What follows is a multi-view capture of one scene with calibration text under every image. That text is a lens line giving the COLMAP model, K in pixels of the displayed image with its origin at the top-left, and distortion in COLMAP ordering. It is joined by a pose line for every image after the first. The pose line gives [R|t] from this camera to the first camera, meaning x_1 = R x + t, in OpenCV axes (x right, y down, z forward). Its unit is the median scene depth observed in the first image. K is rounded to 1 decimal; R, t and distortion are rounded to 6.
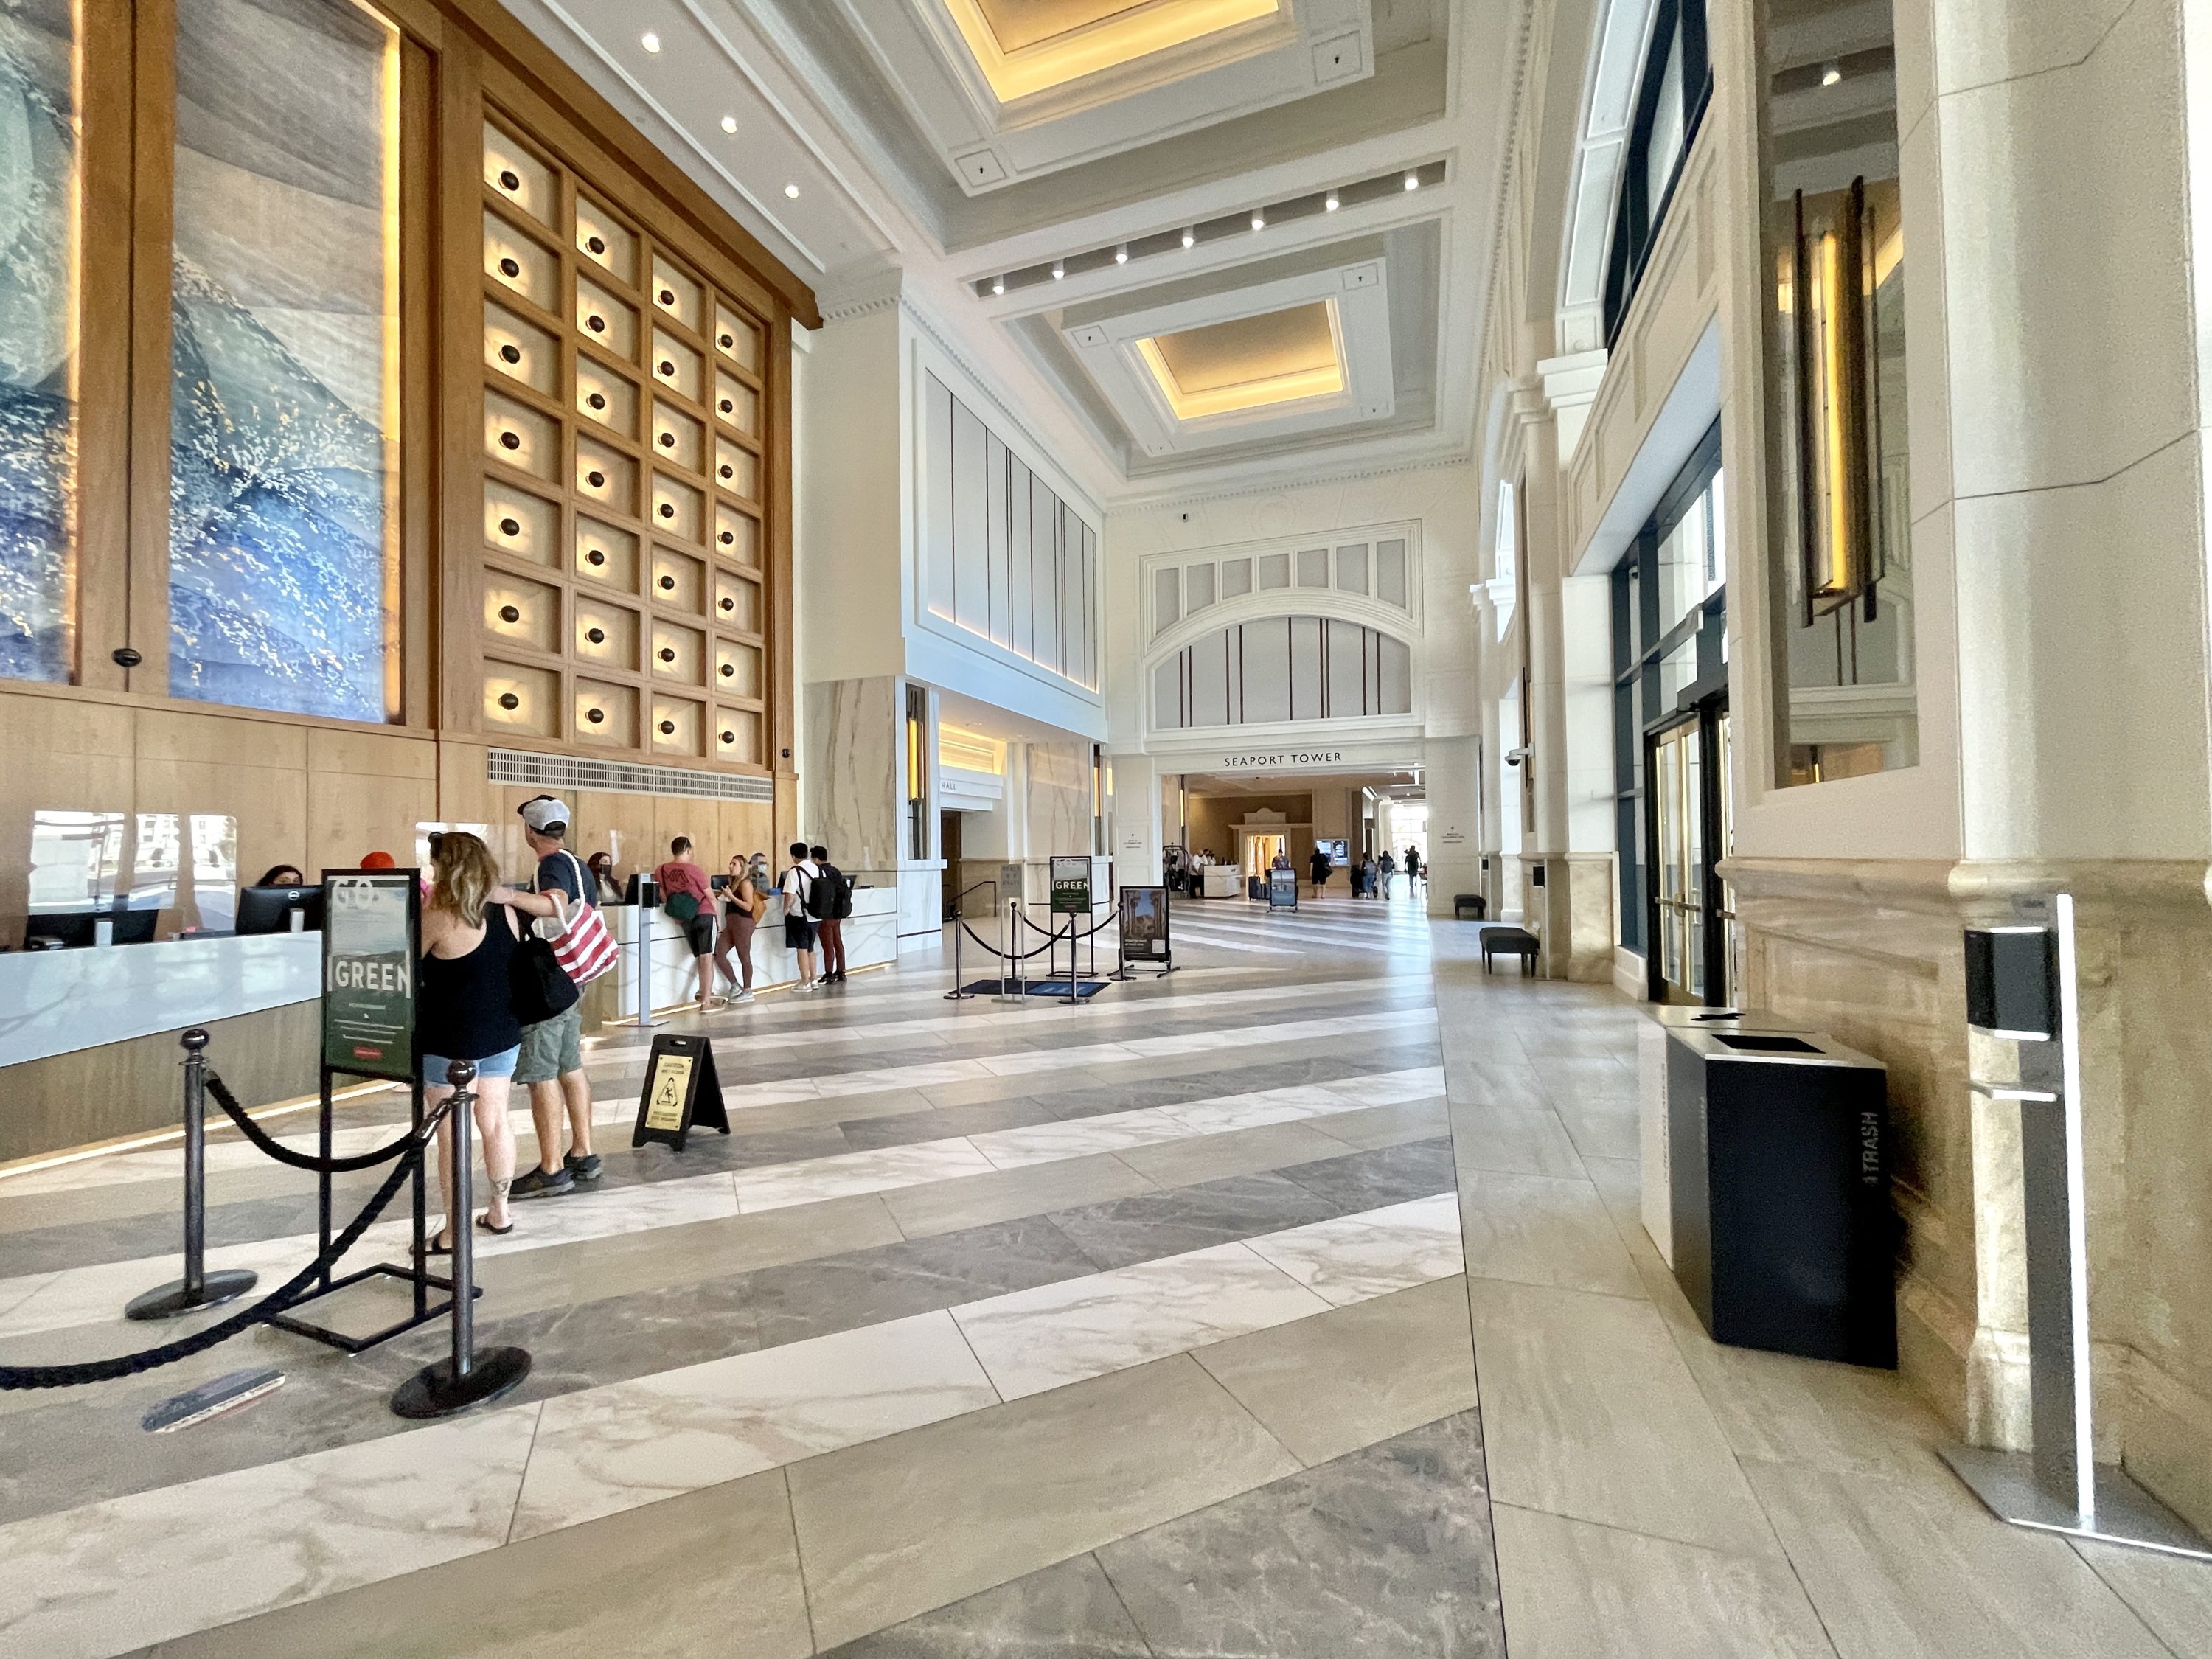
lens RADIAL K [[910.7, 0, 1106.0], [0, 910.7, 829.5], [0, 0, 1]] dist [-0.003695, 0.006197]
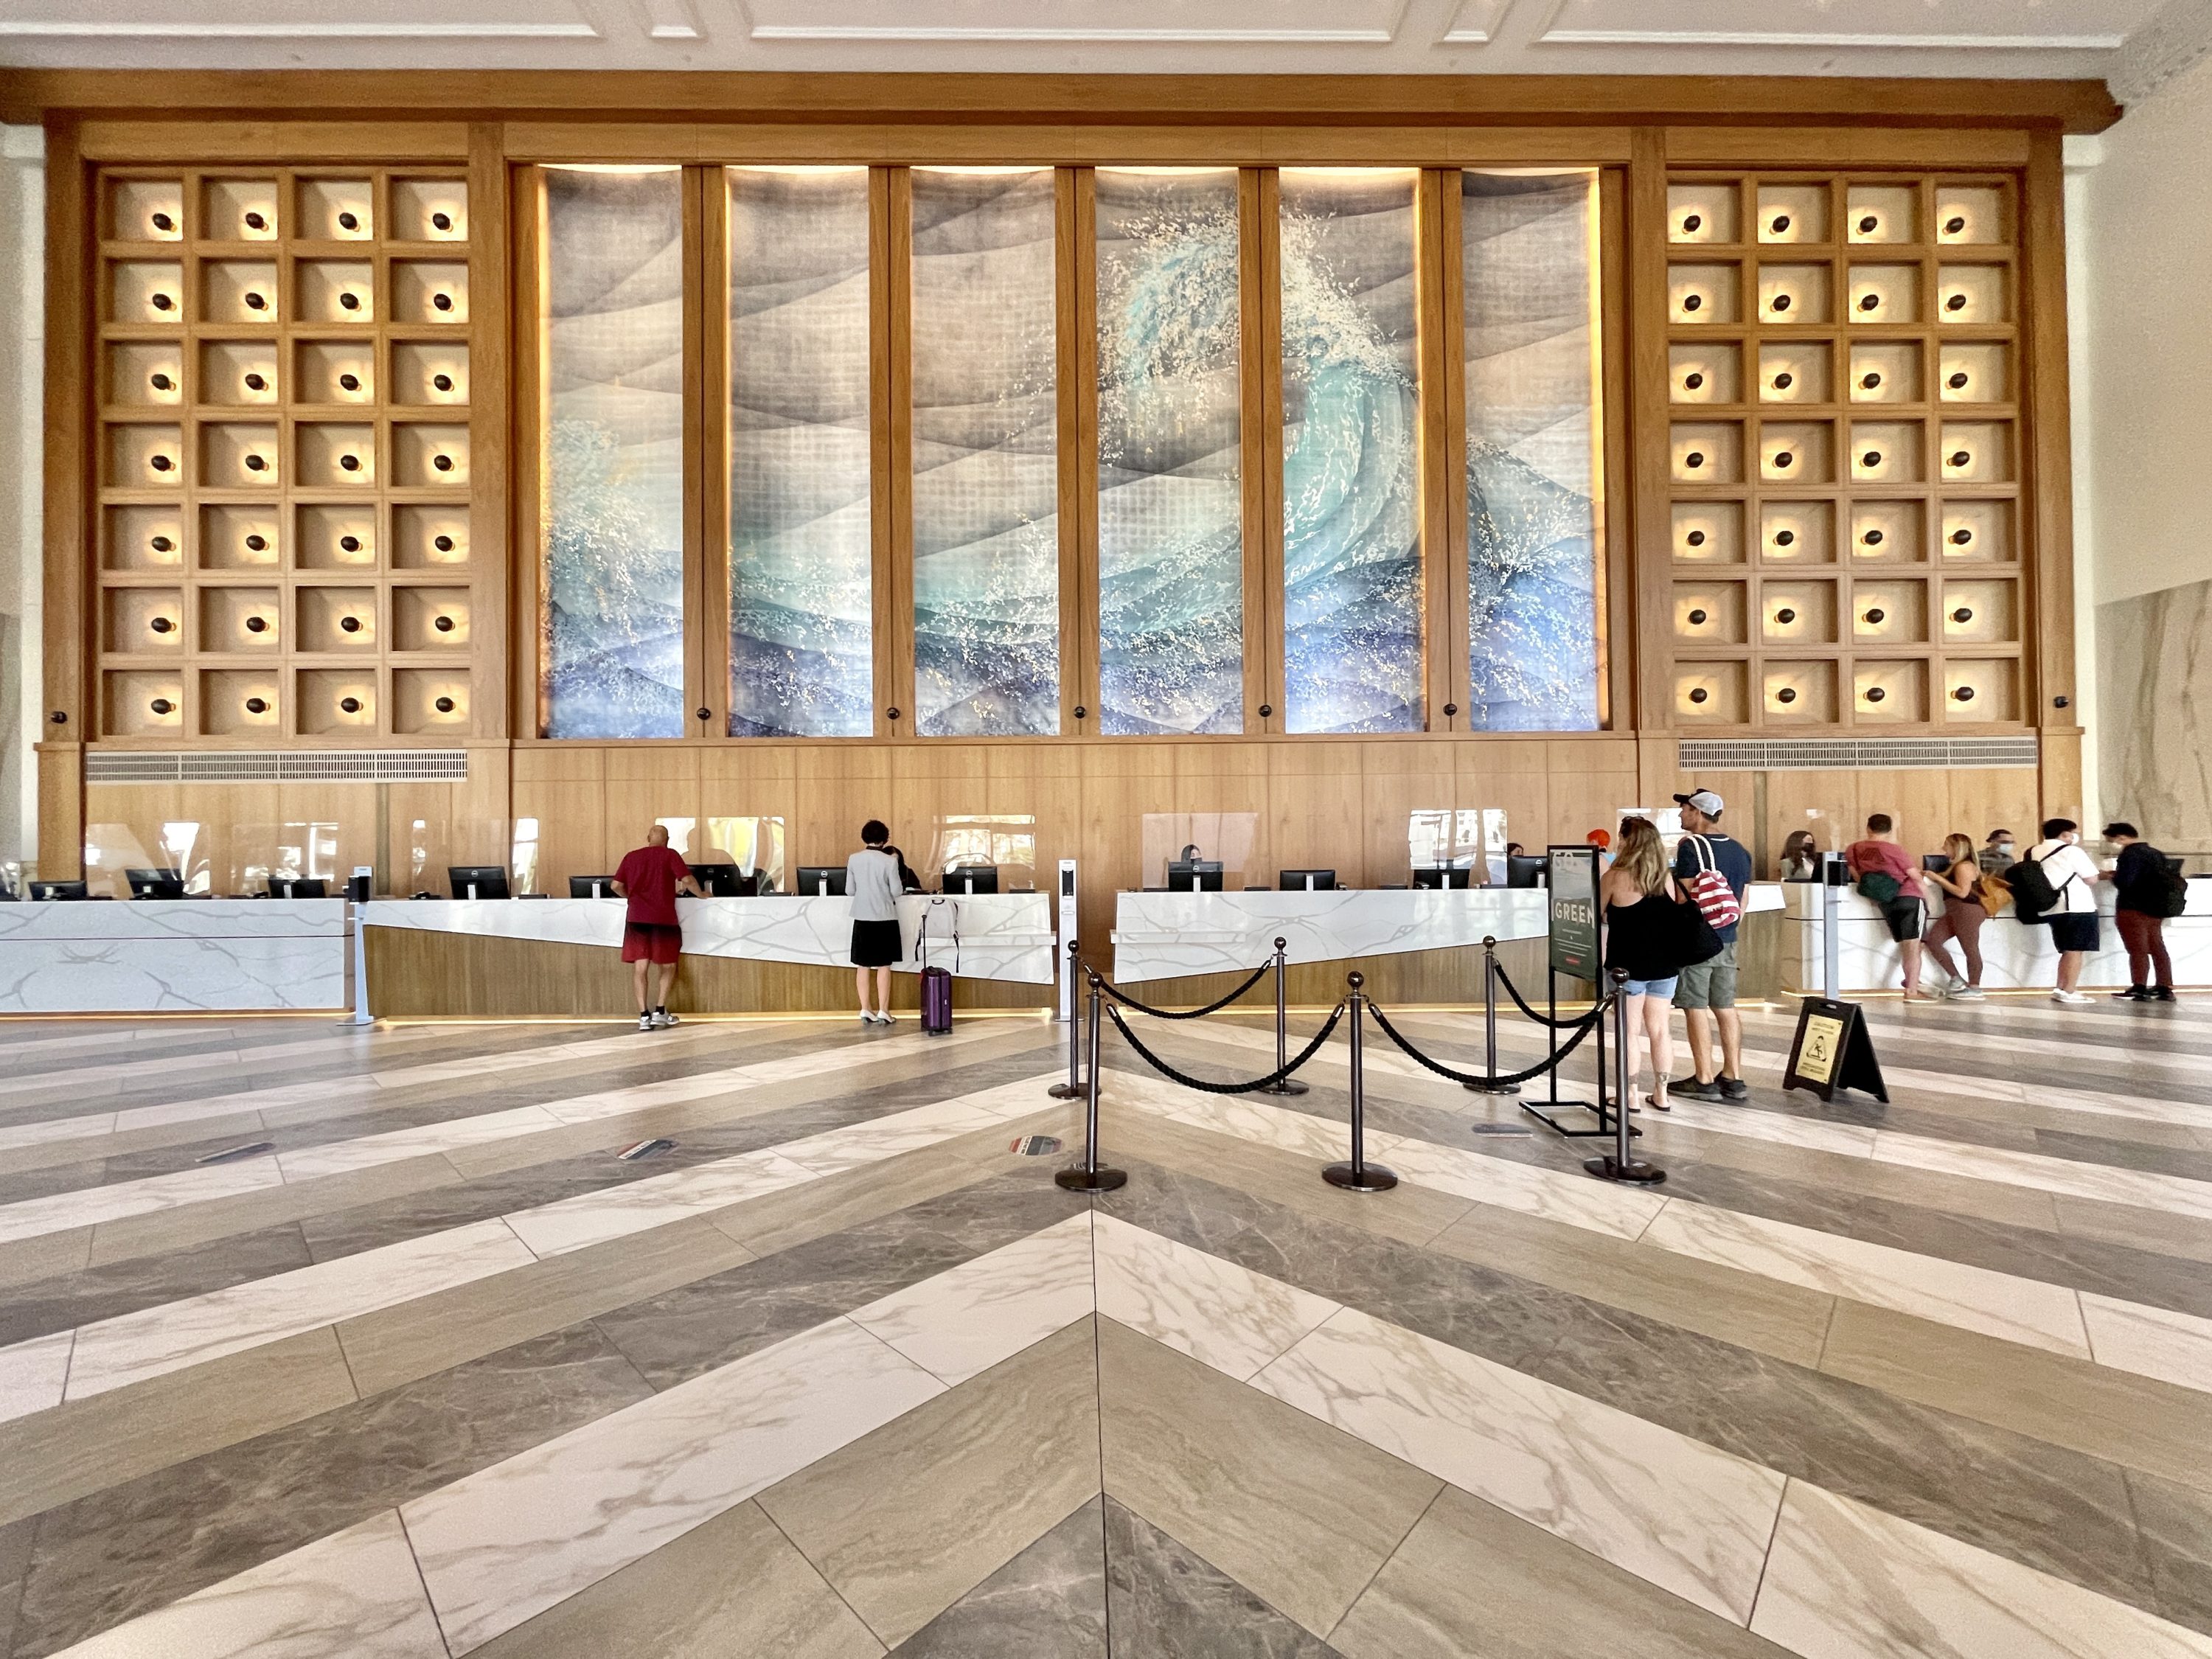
lens RADIAL K [[892.2, 0, 1095.5], [0, 892.2, 836.6], [0, 0, 1]] dist [-0.000620, 0.000127]
pose [[0.364204, 0.001830, -0.931318, 0.106244], [0.029701, 0.999467, 0.013579, -0.005336], [0.930846, -0.032607, 0.363955, -0.104848]]
